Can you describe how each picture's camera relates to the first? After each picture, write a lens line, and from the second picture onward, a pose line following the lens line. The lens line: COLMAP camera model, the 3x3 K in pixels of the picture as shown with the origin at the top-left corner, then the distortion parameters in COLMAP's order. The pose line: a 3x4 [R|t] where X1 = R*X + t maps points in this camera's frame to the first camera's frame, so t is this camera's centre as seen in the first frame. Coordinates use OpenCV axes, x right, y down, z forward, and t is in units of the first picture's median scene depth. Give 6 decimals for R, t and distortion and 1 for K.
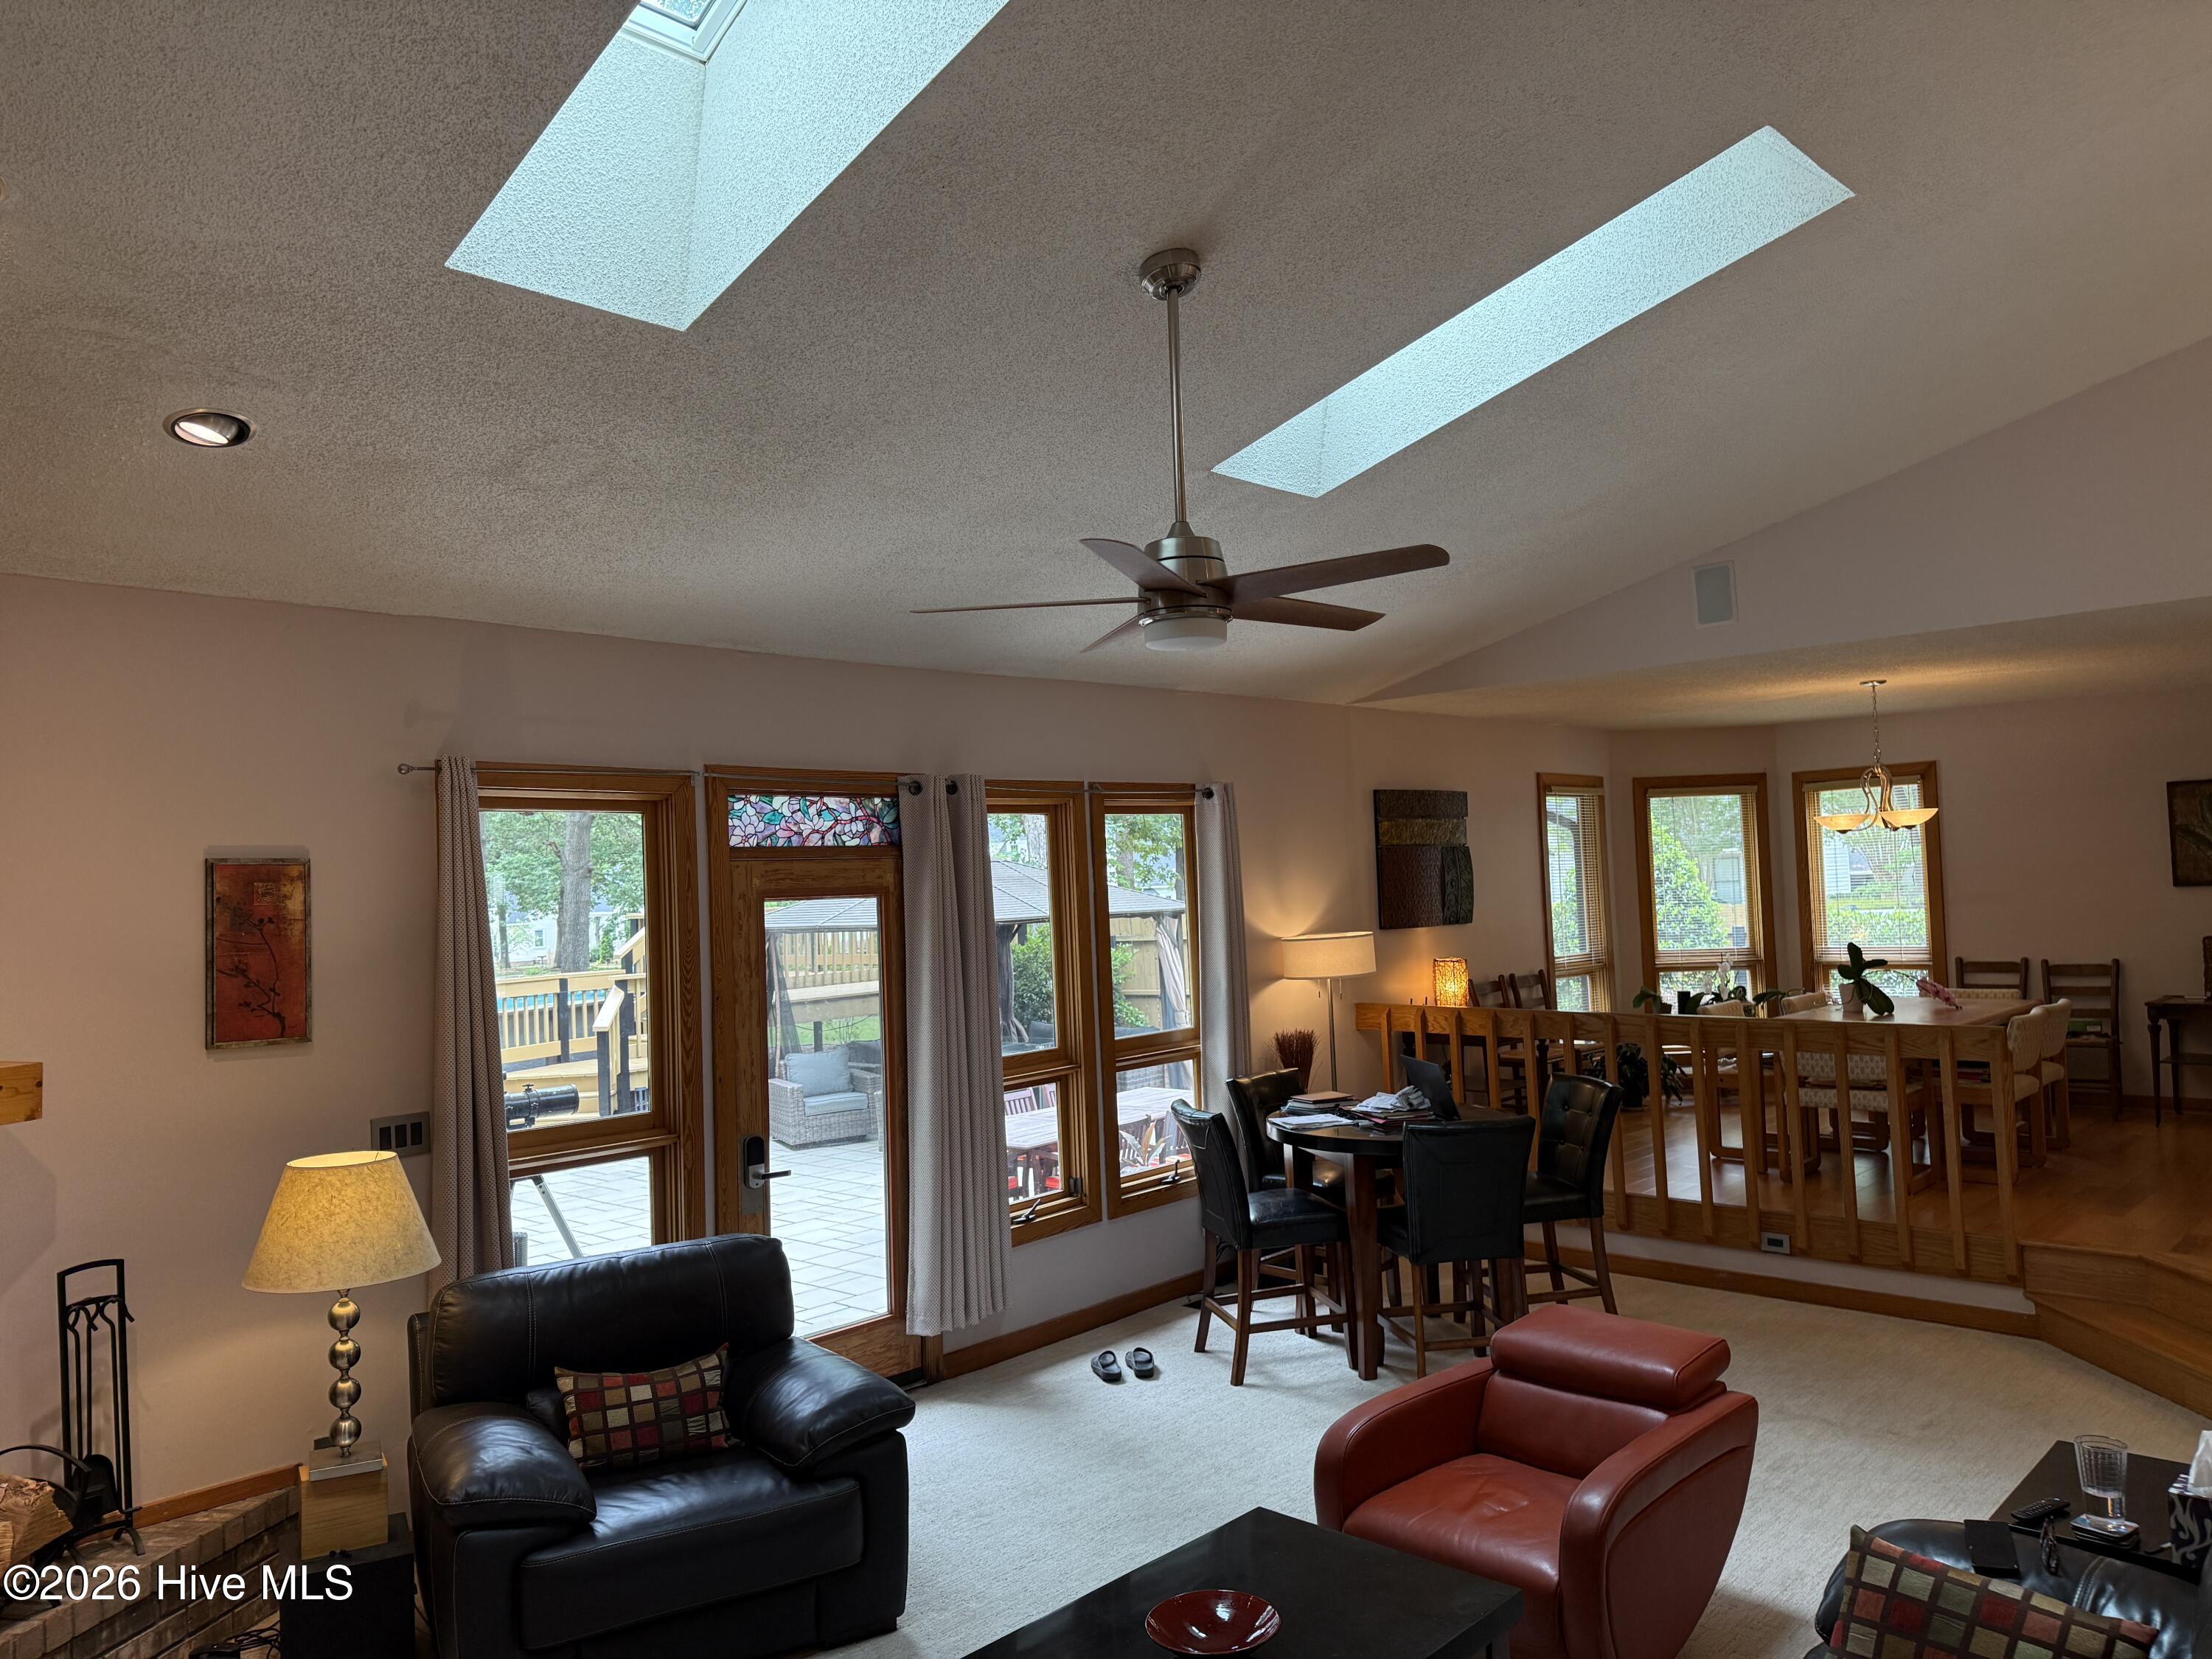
lens RADIAL K [[1558.1, 0, 1106.0], [0, 1558.1, 829.5], [0, 0, 1]] dist [0.082416, -0.175719]
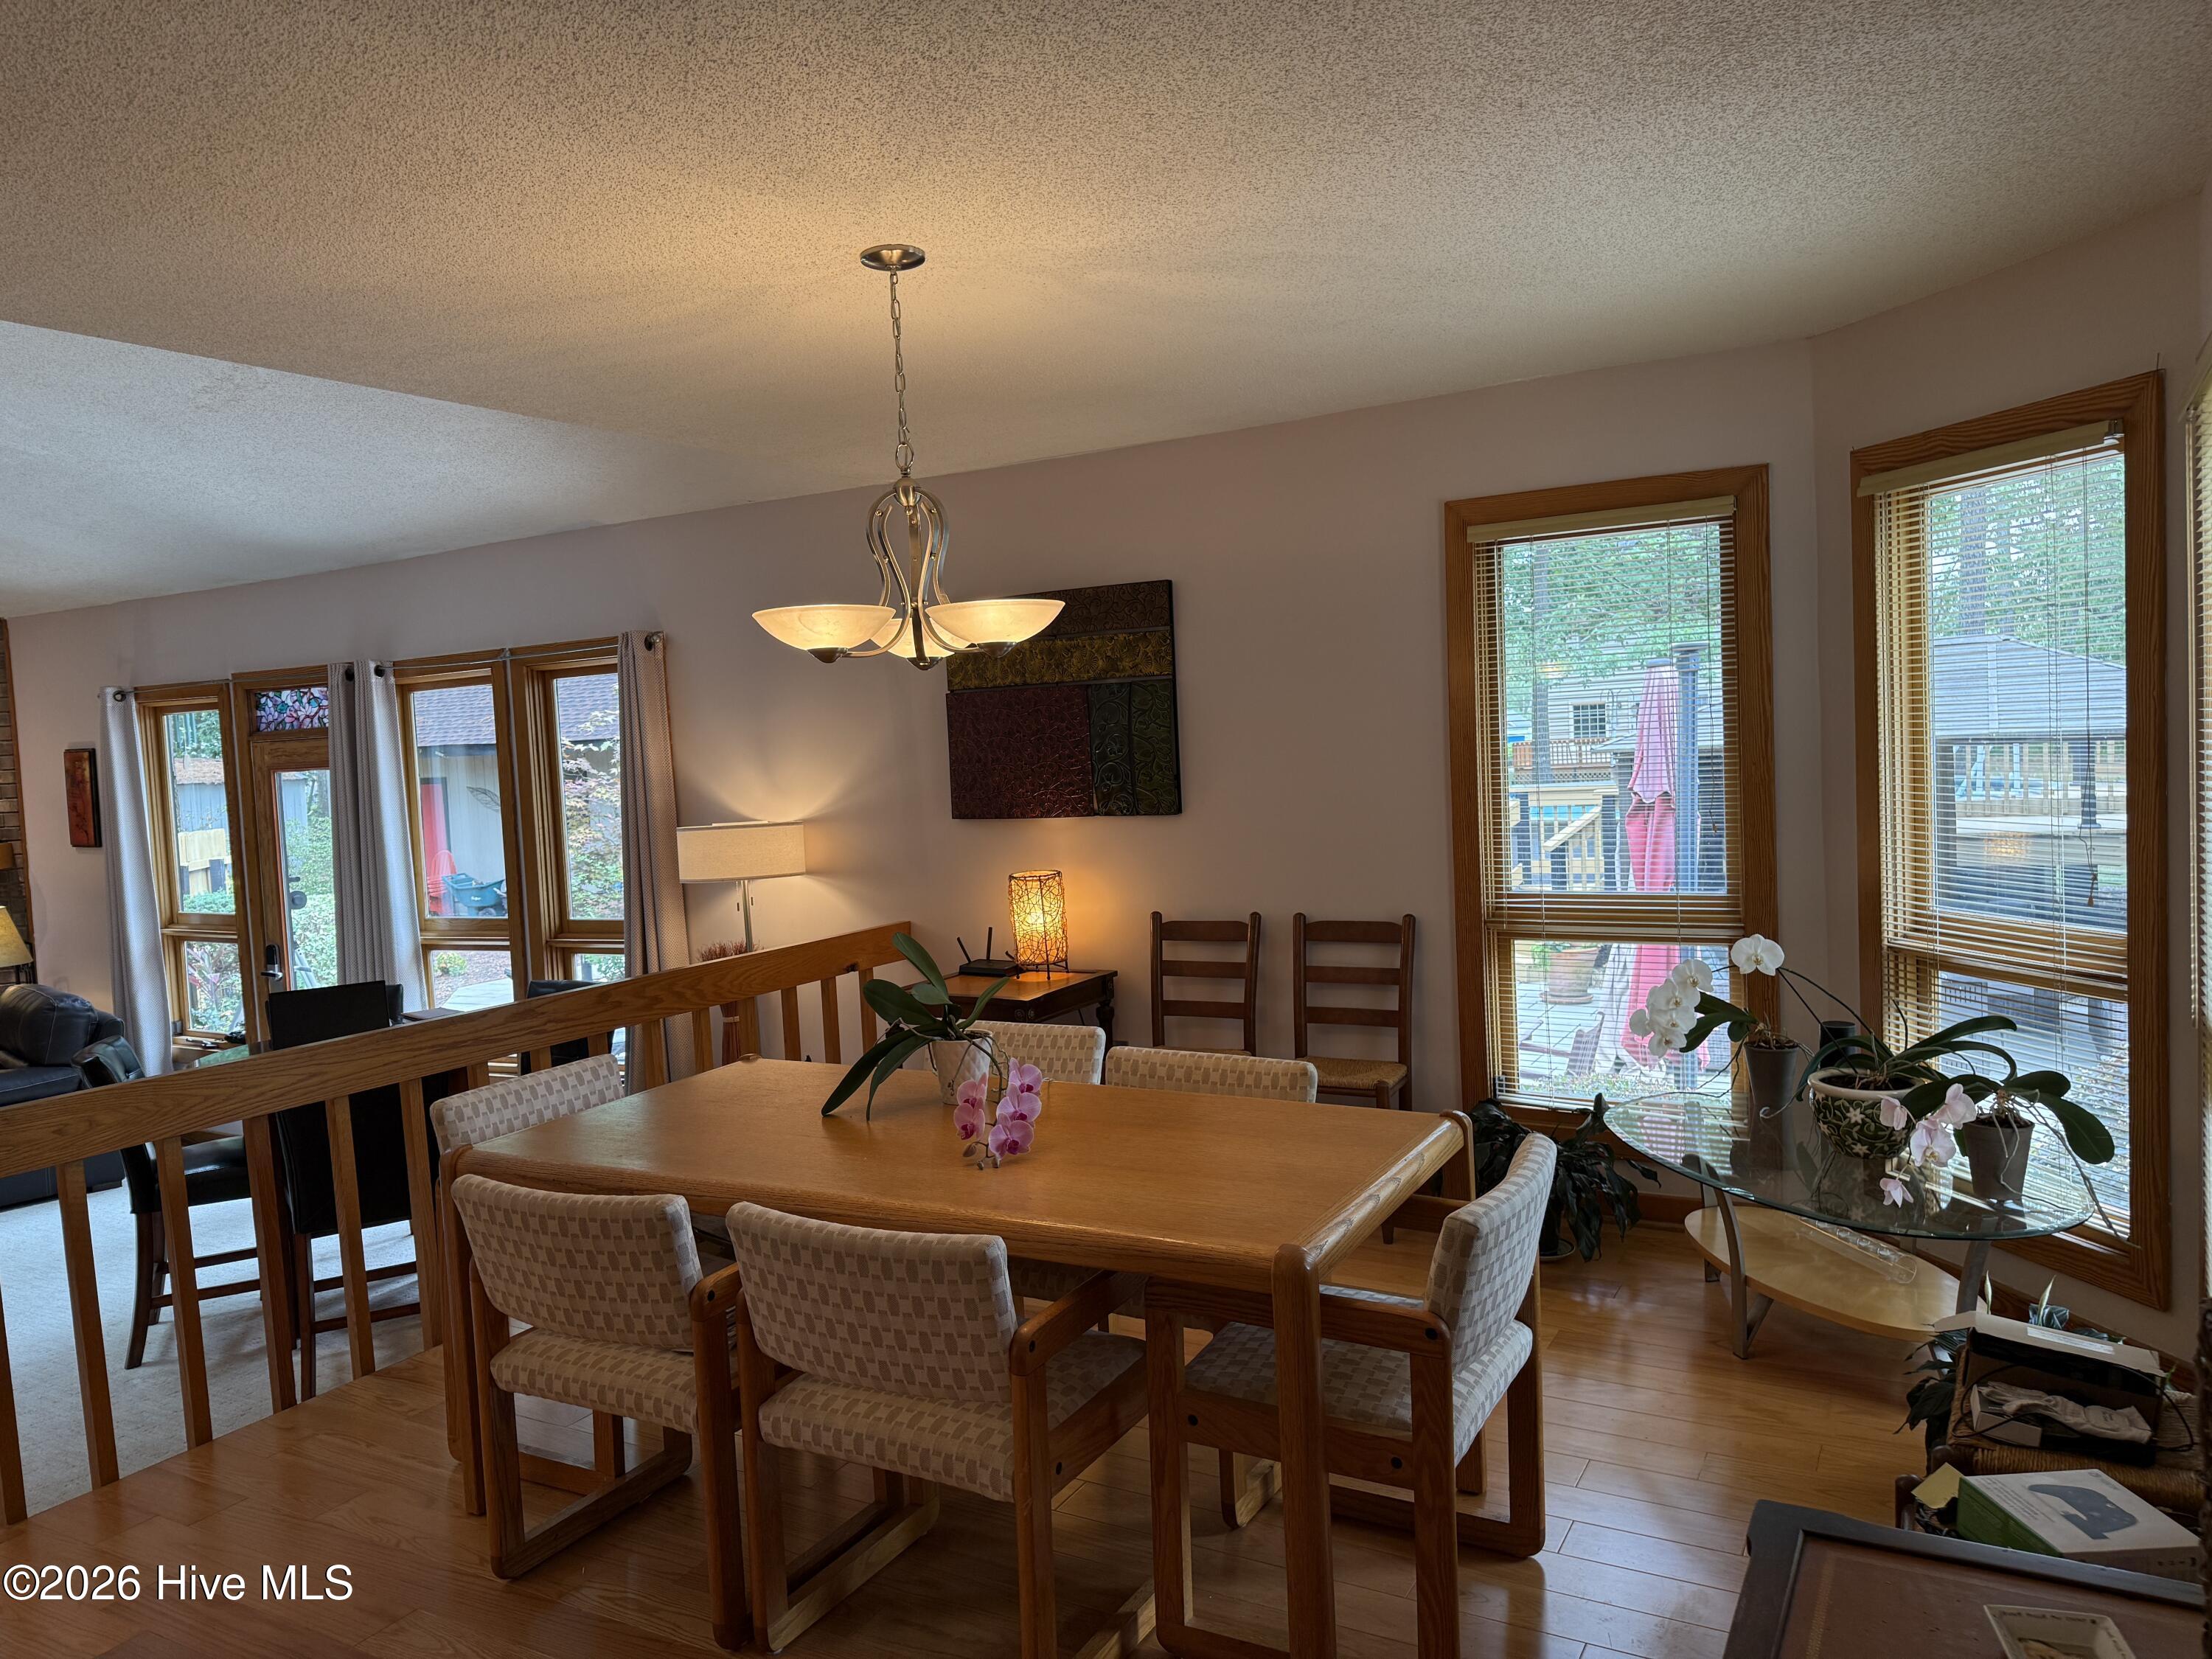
lens RADIAL K [[1558.1, 0, 1106.0], [0, 1558.1, 829.5], [0, 0, 1]] dist [0.082416, -0.175719]
pose [[0.242956, 0.093573, -0.965514, 1.092837], [0.081378, 0.989862, 0.116410, -0.003456], [0.966618, -0.106854, 0.232878, 1.202103]]
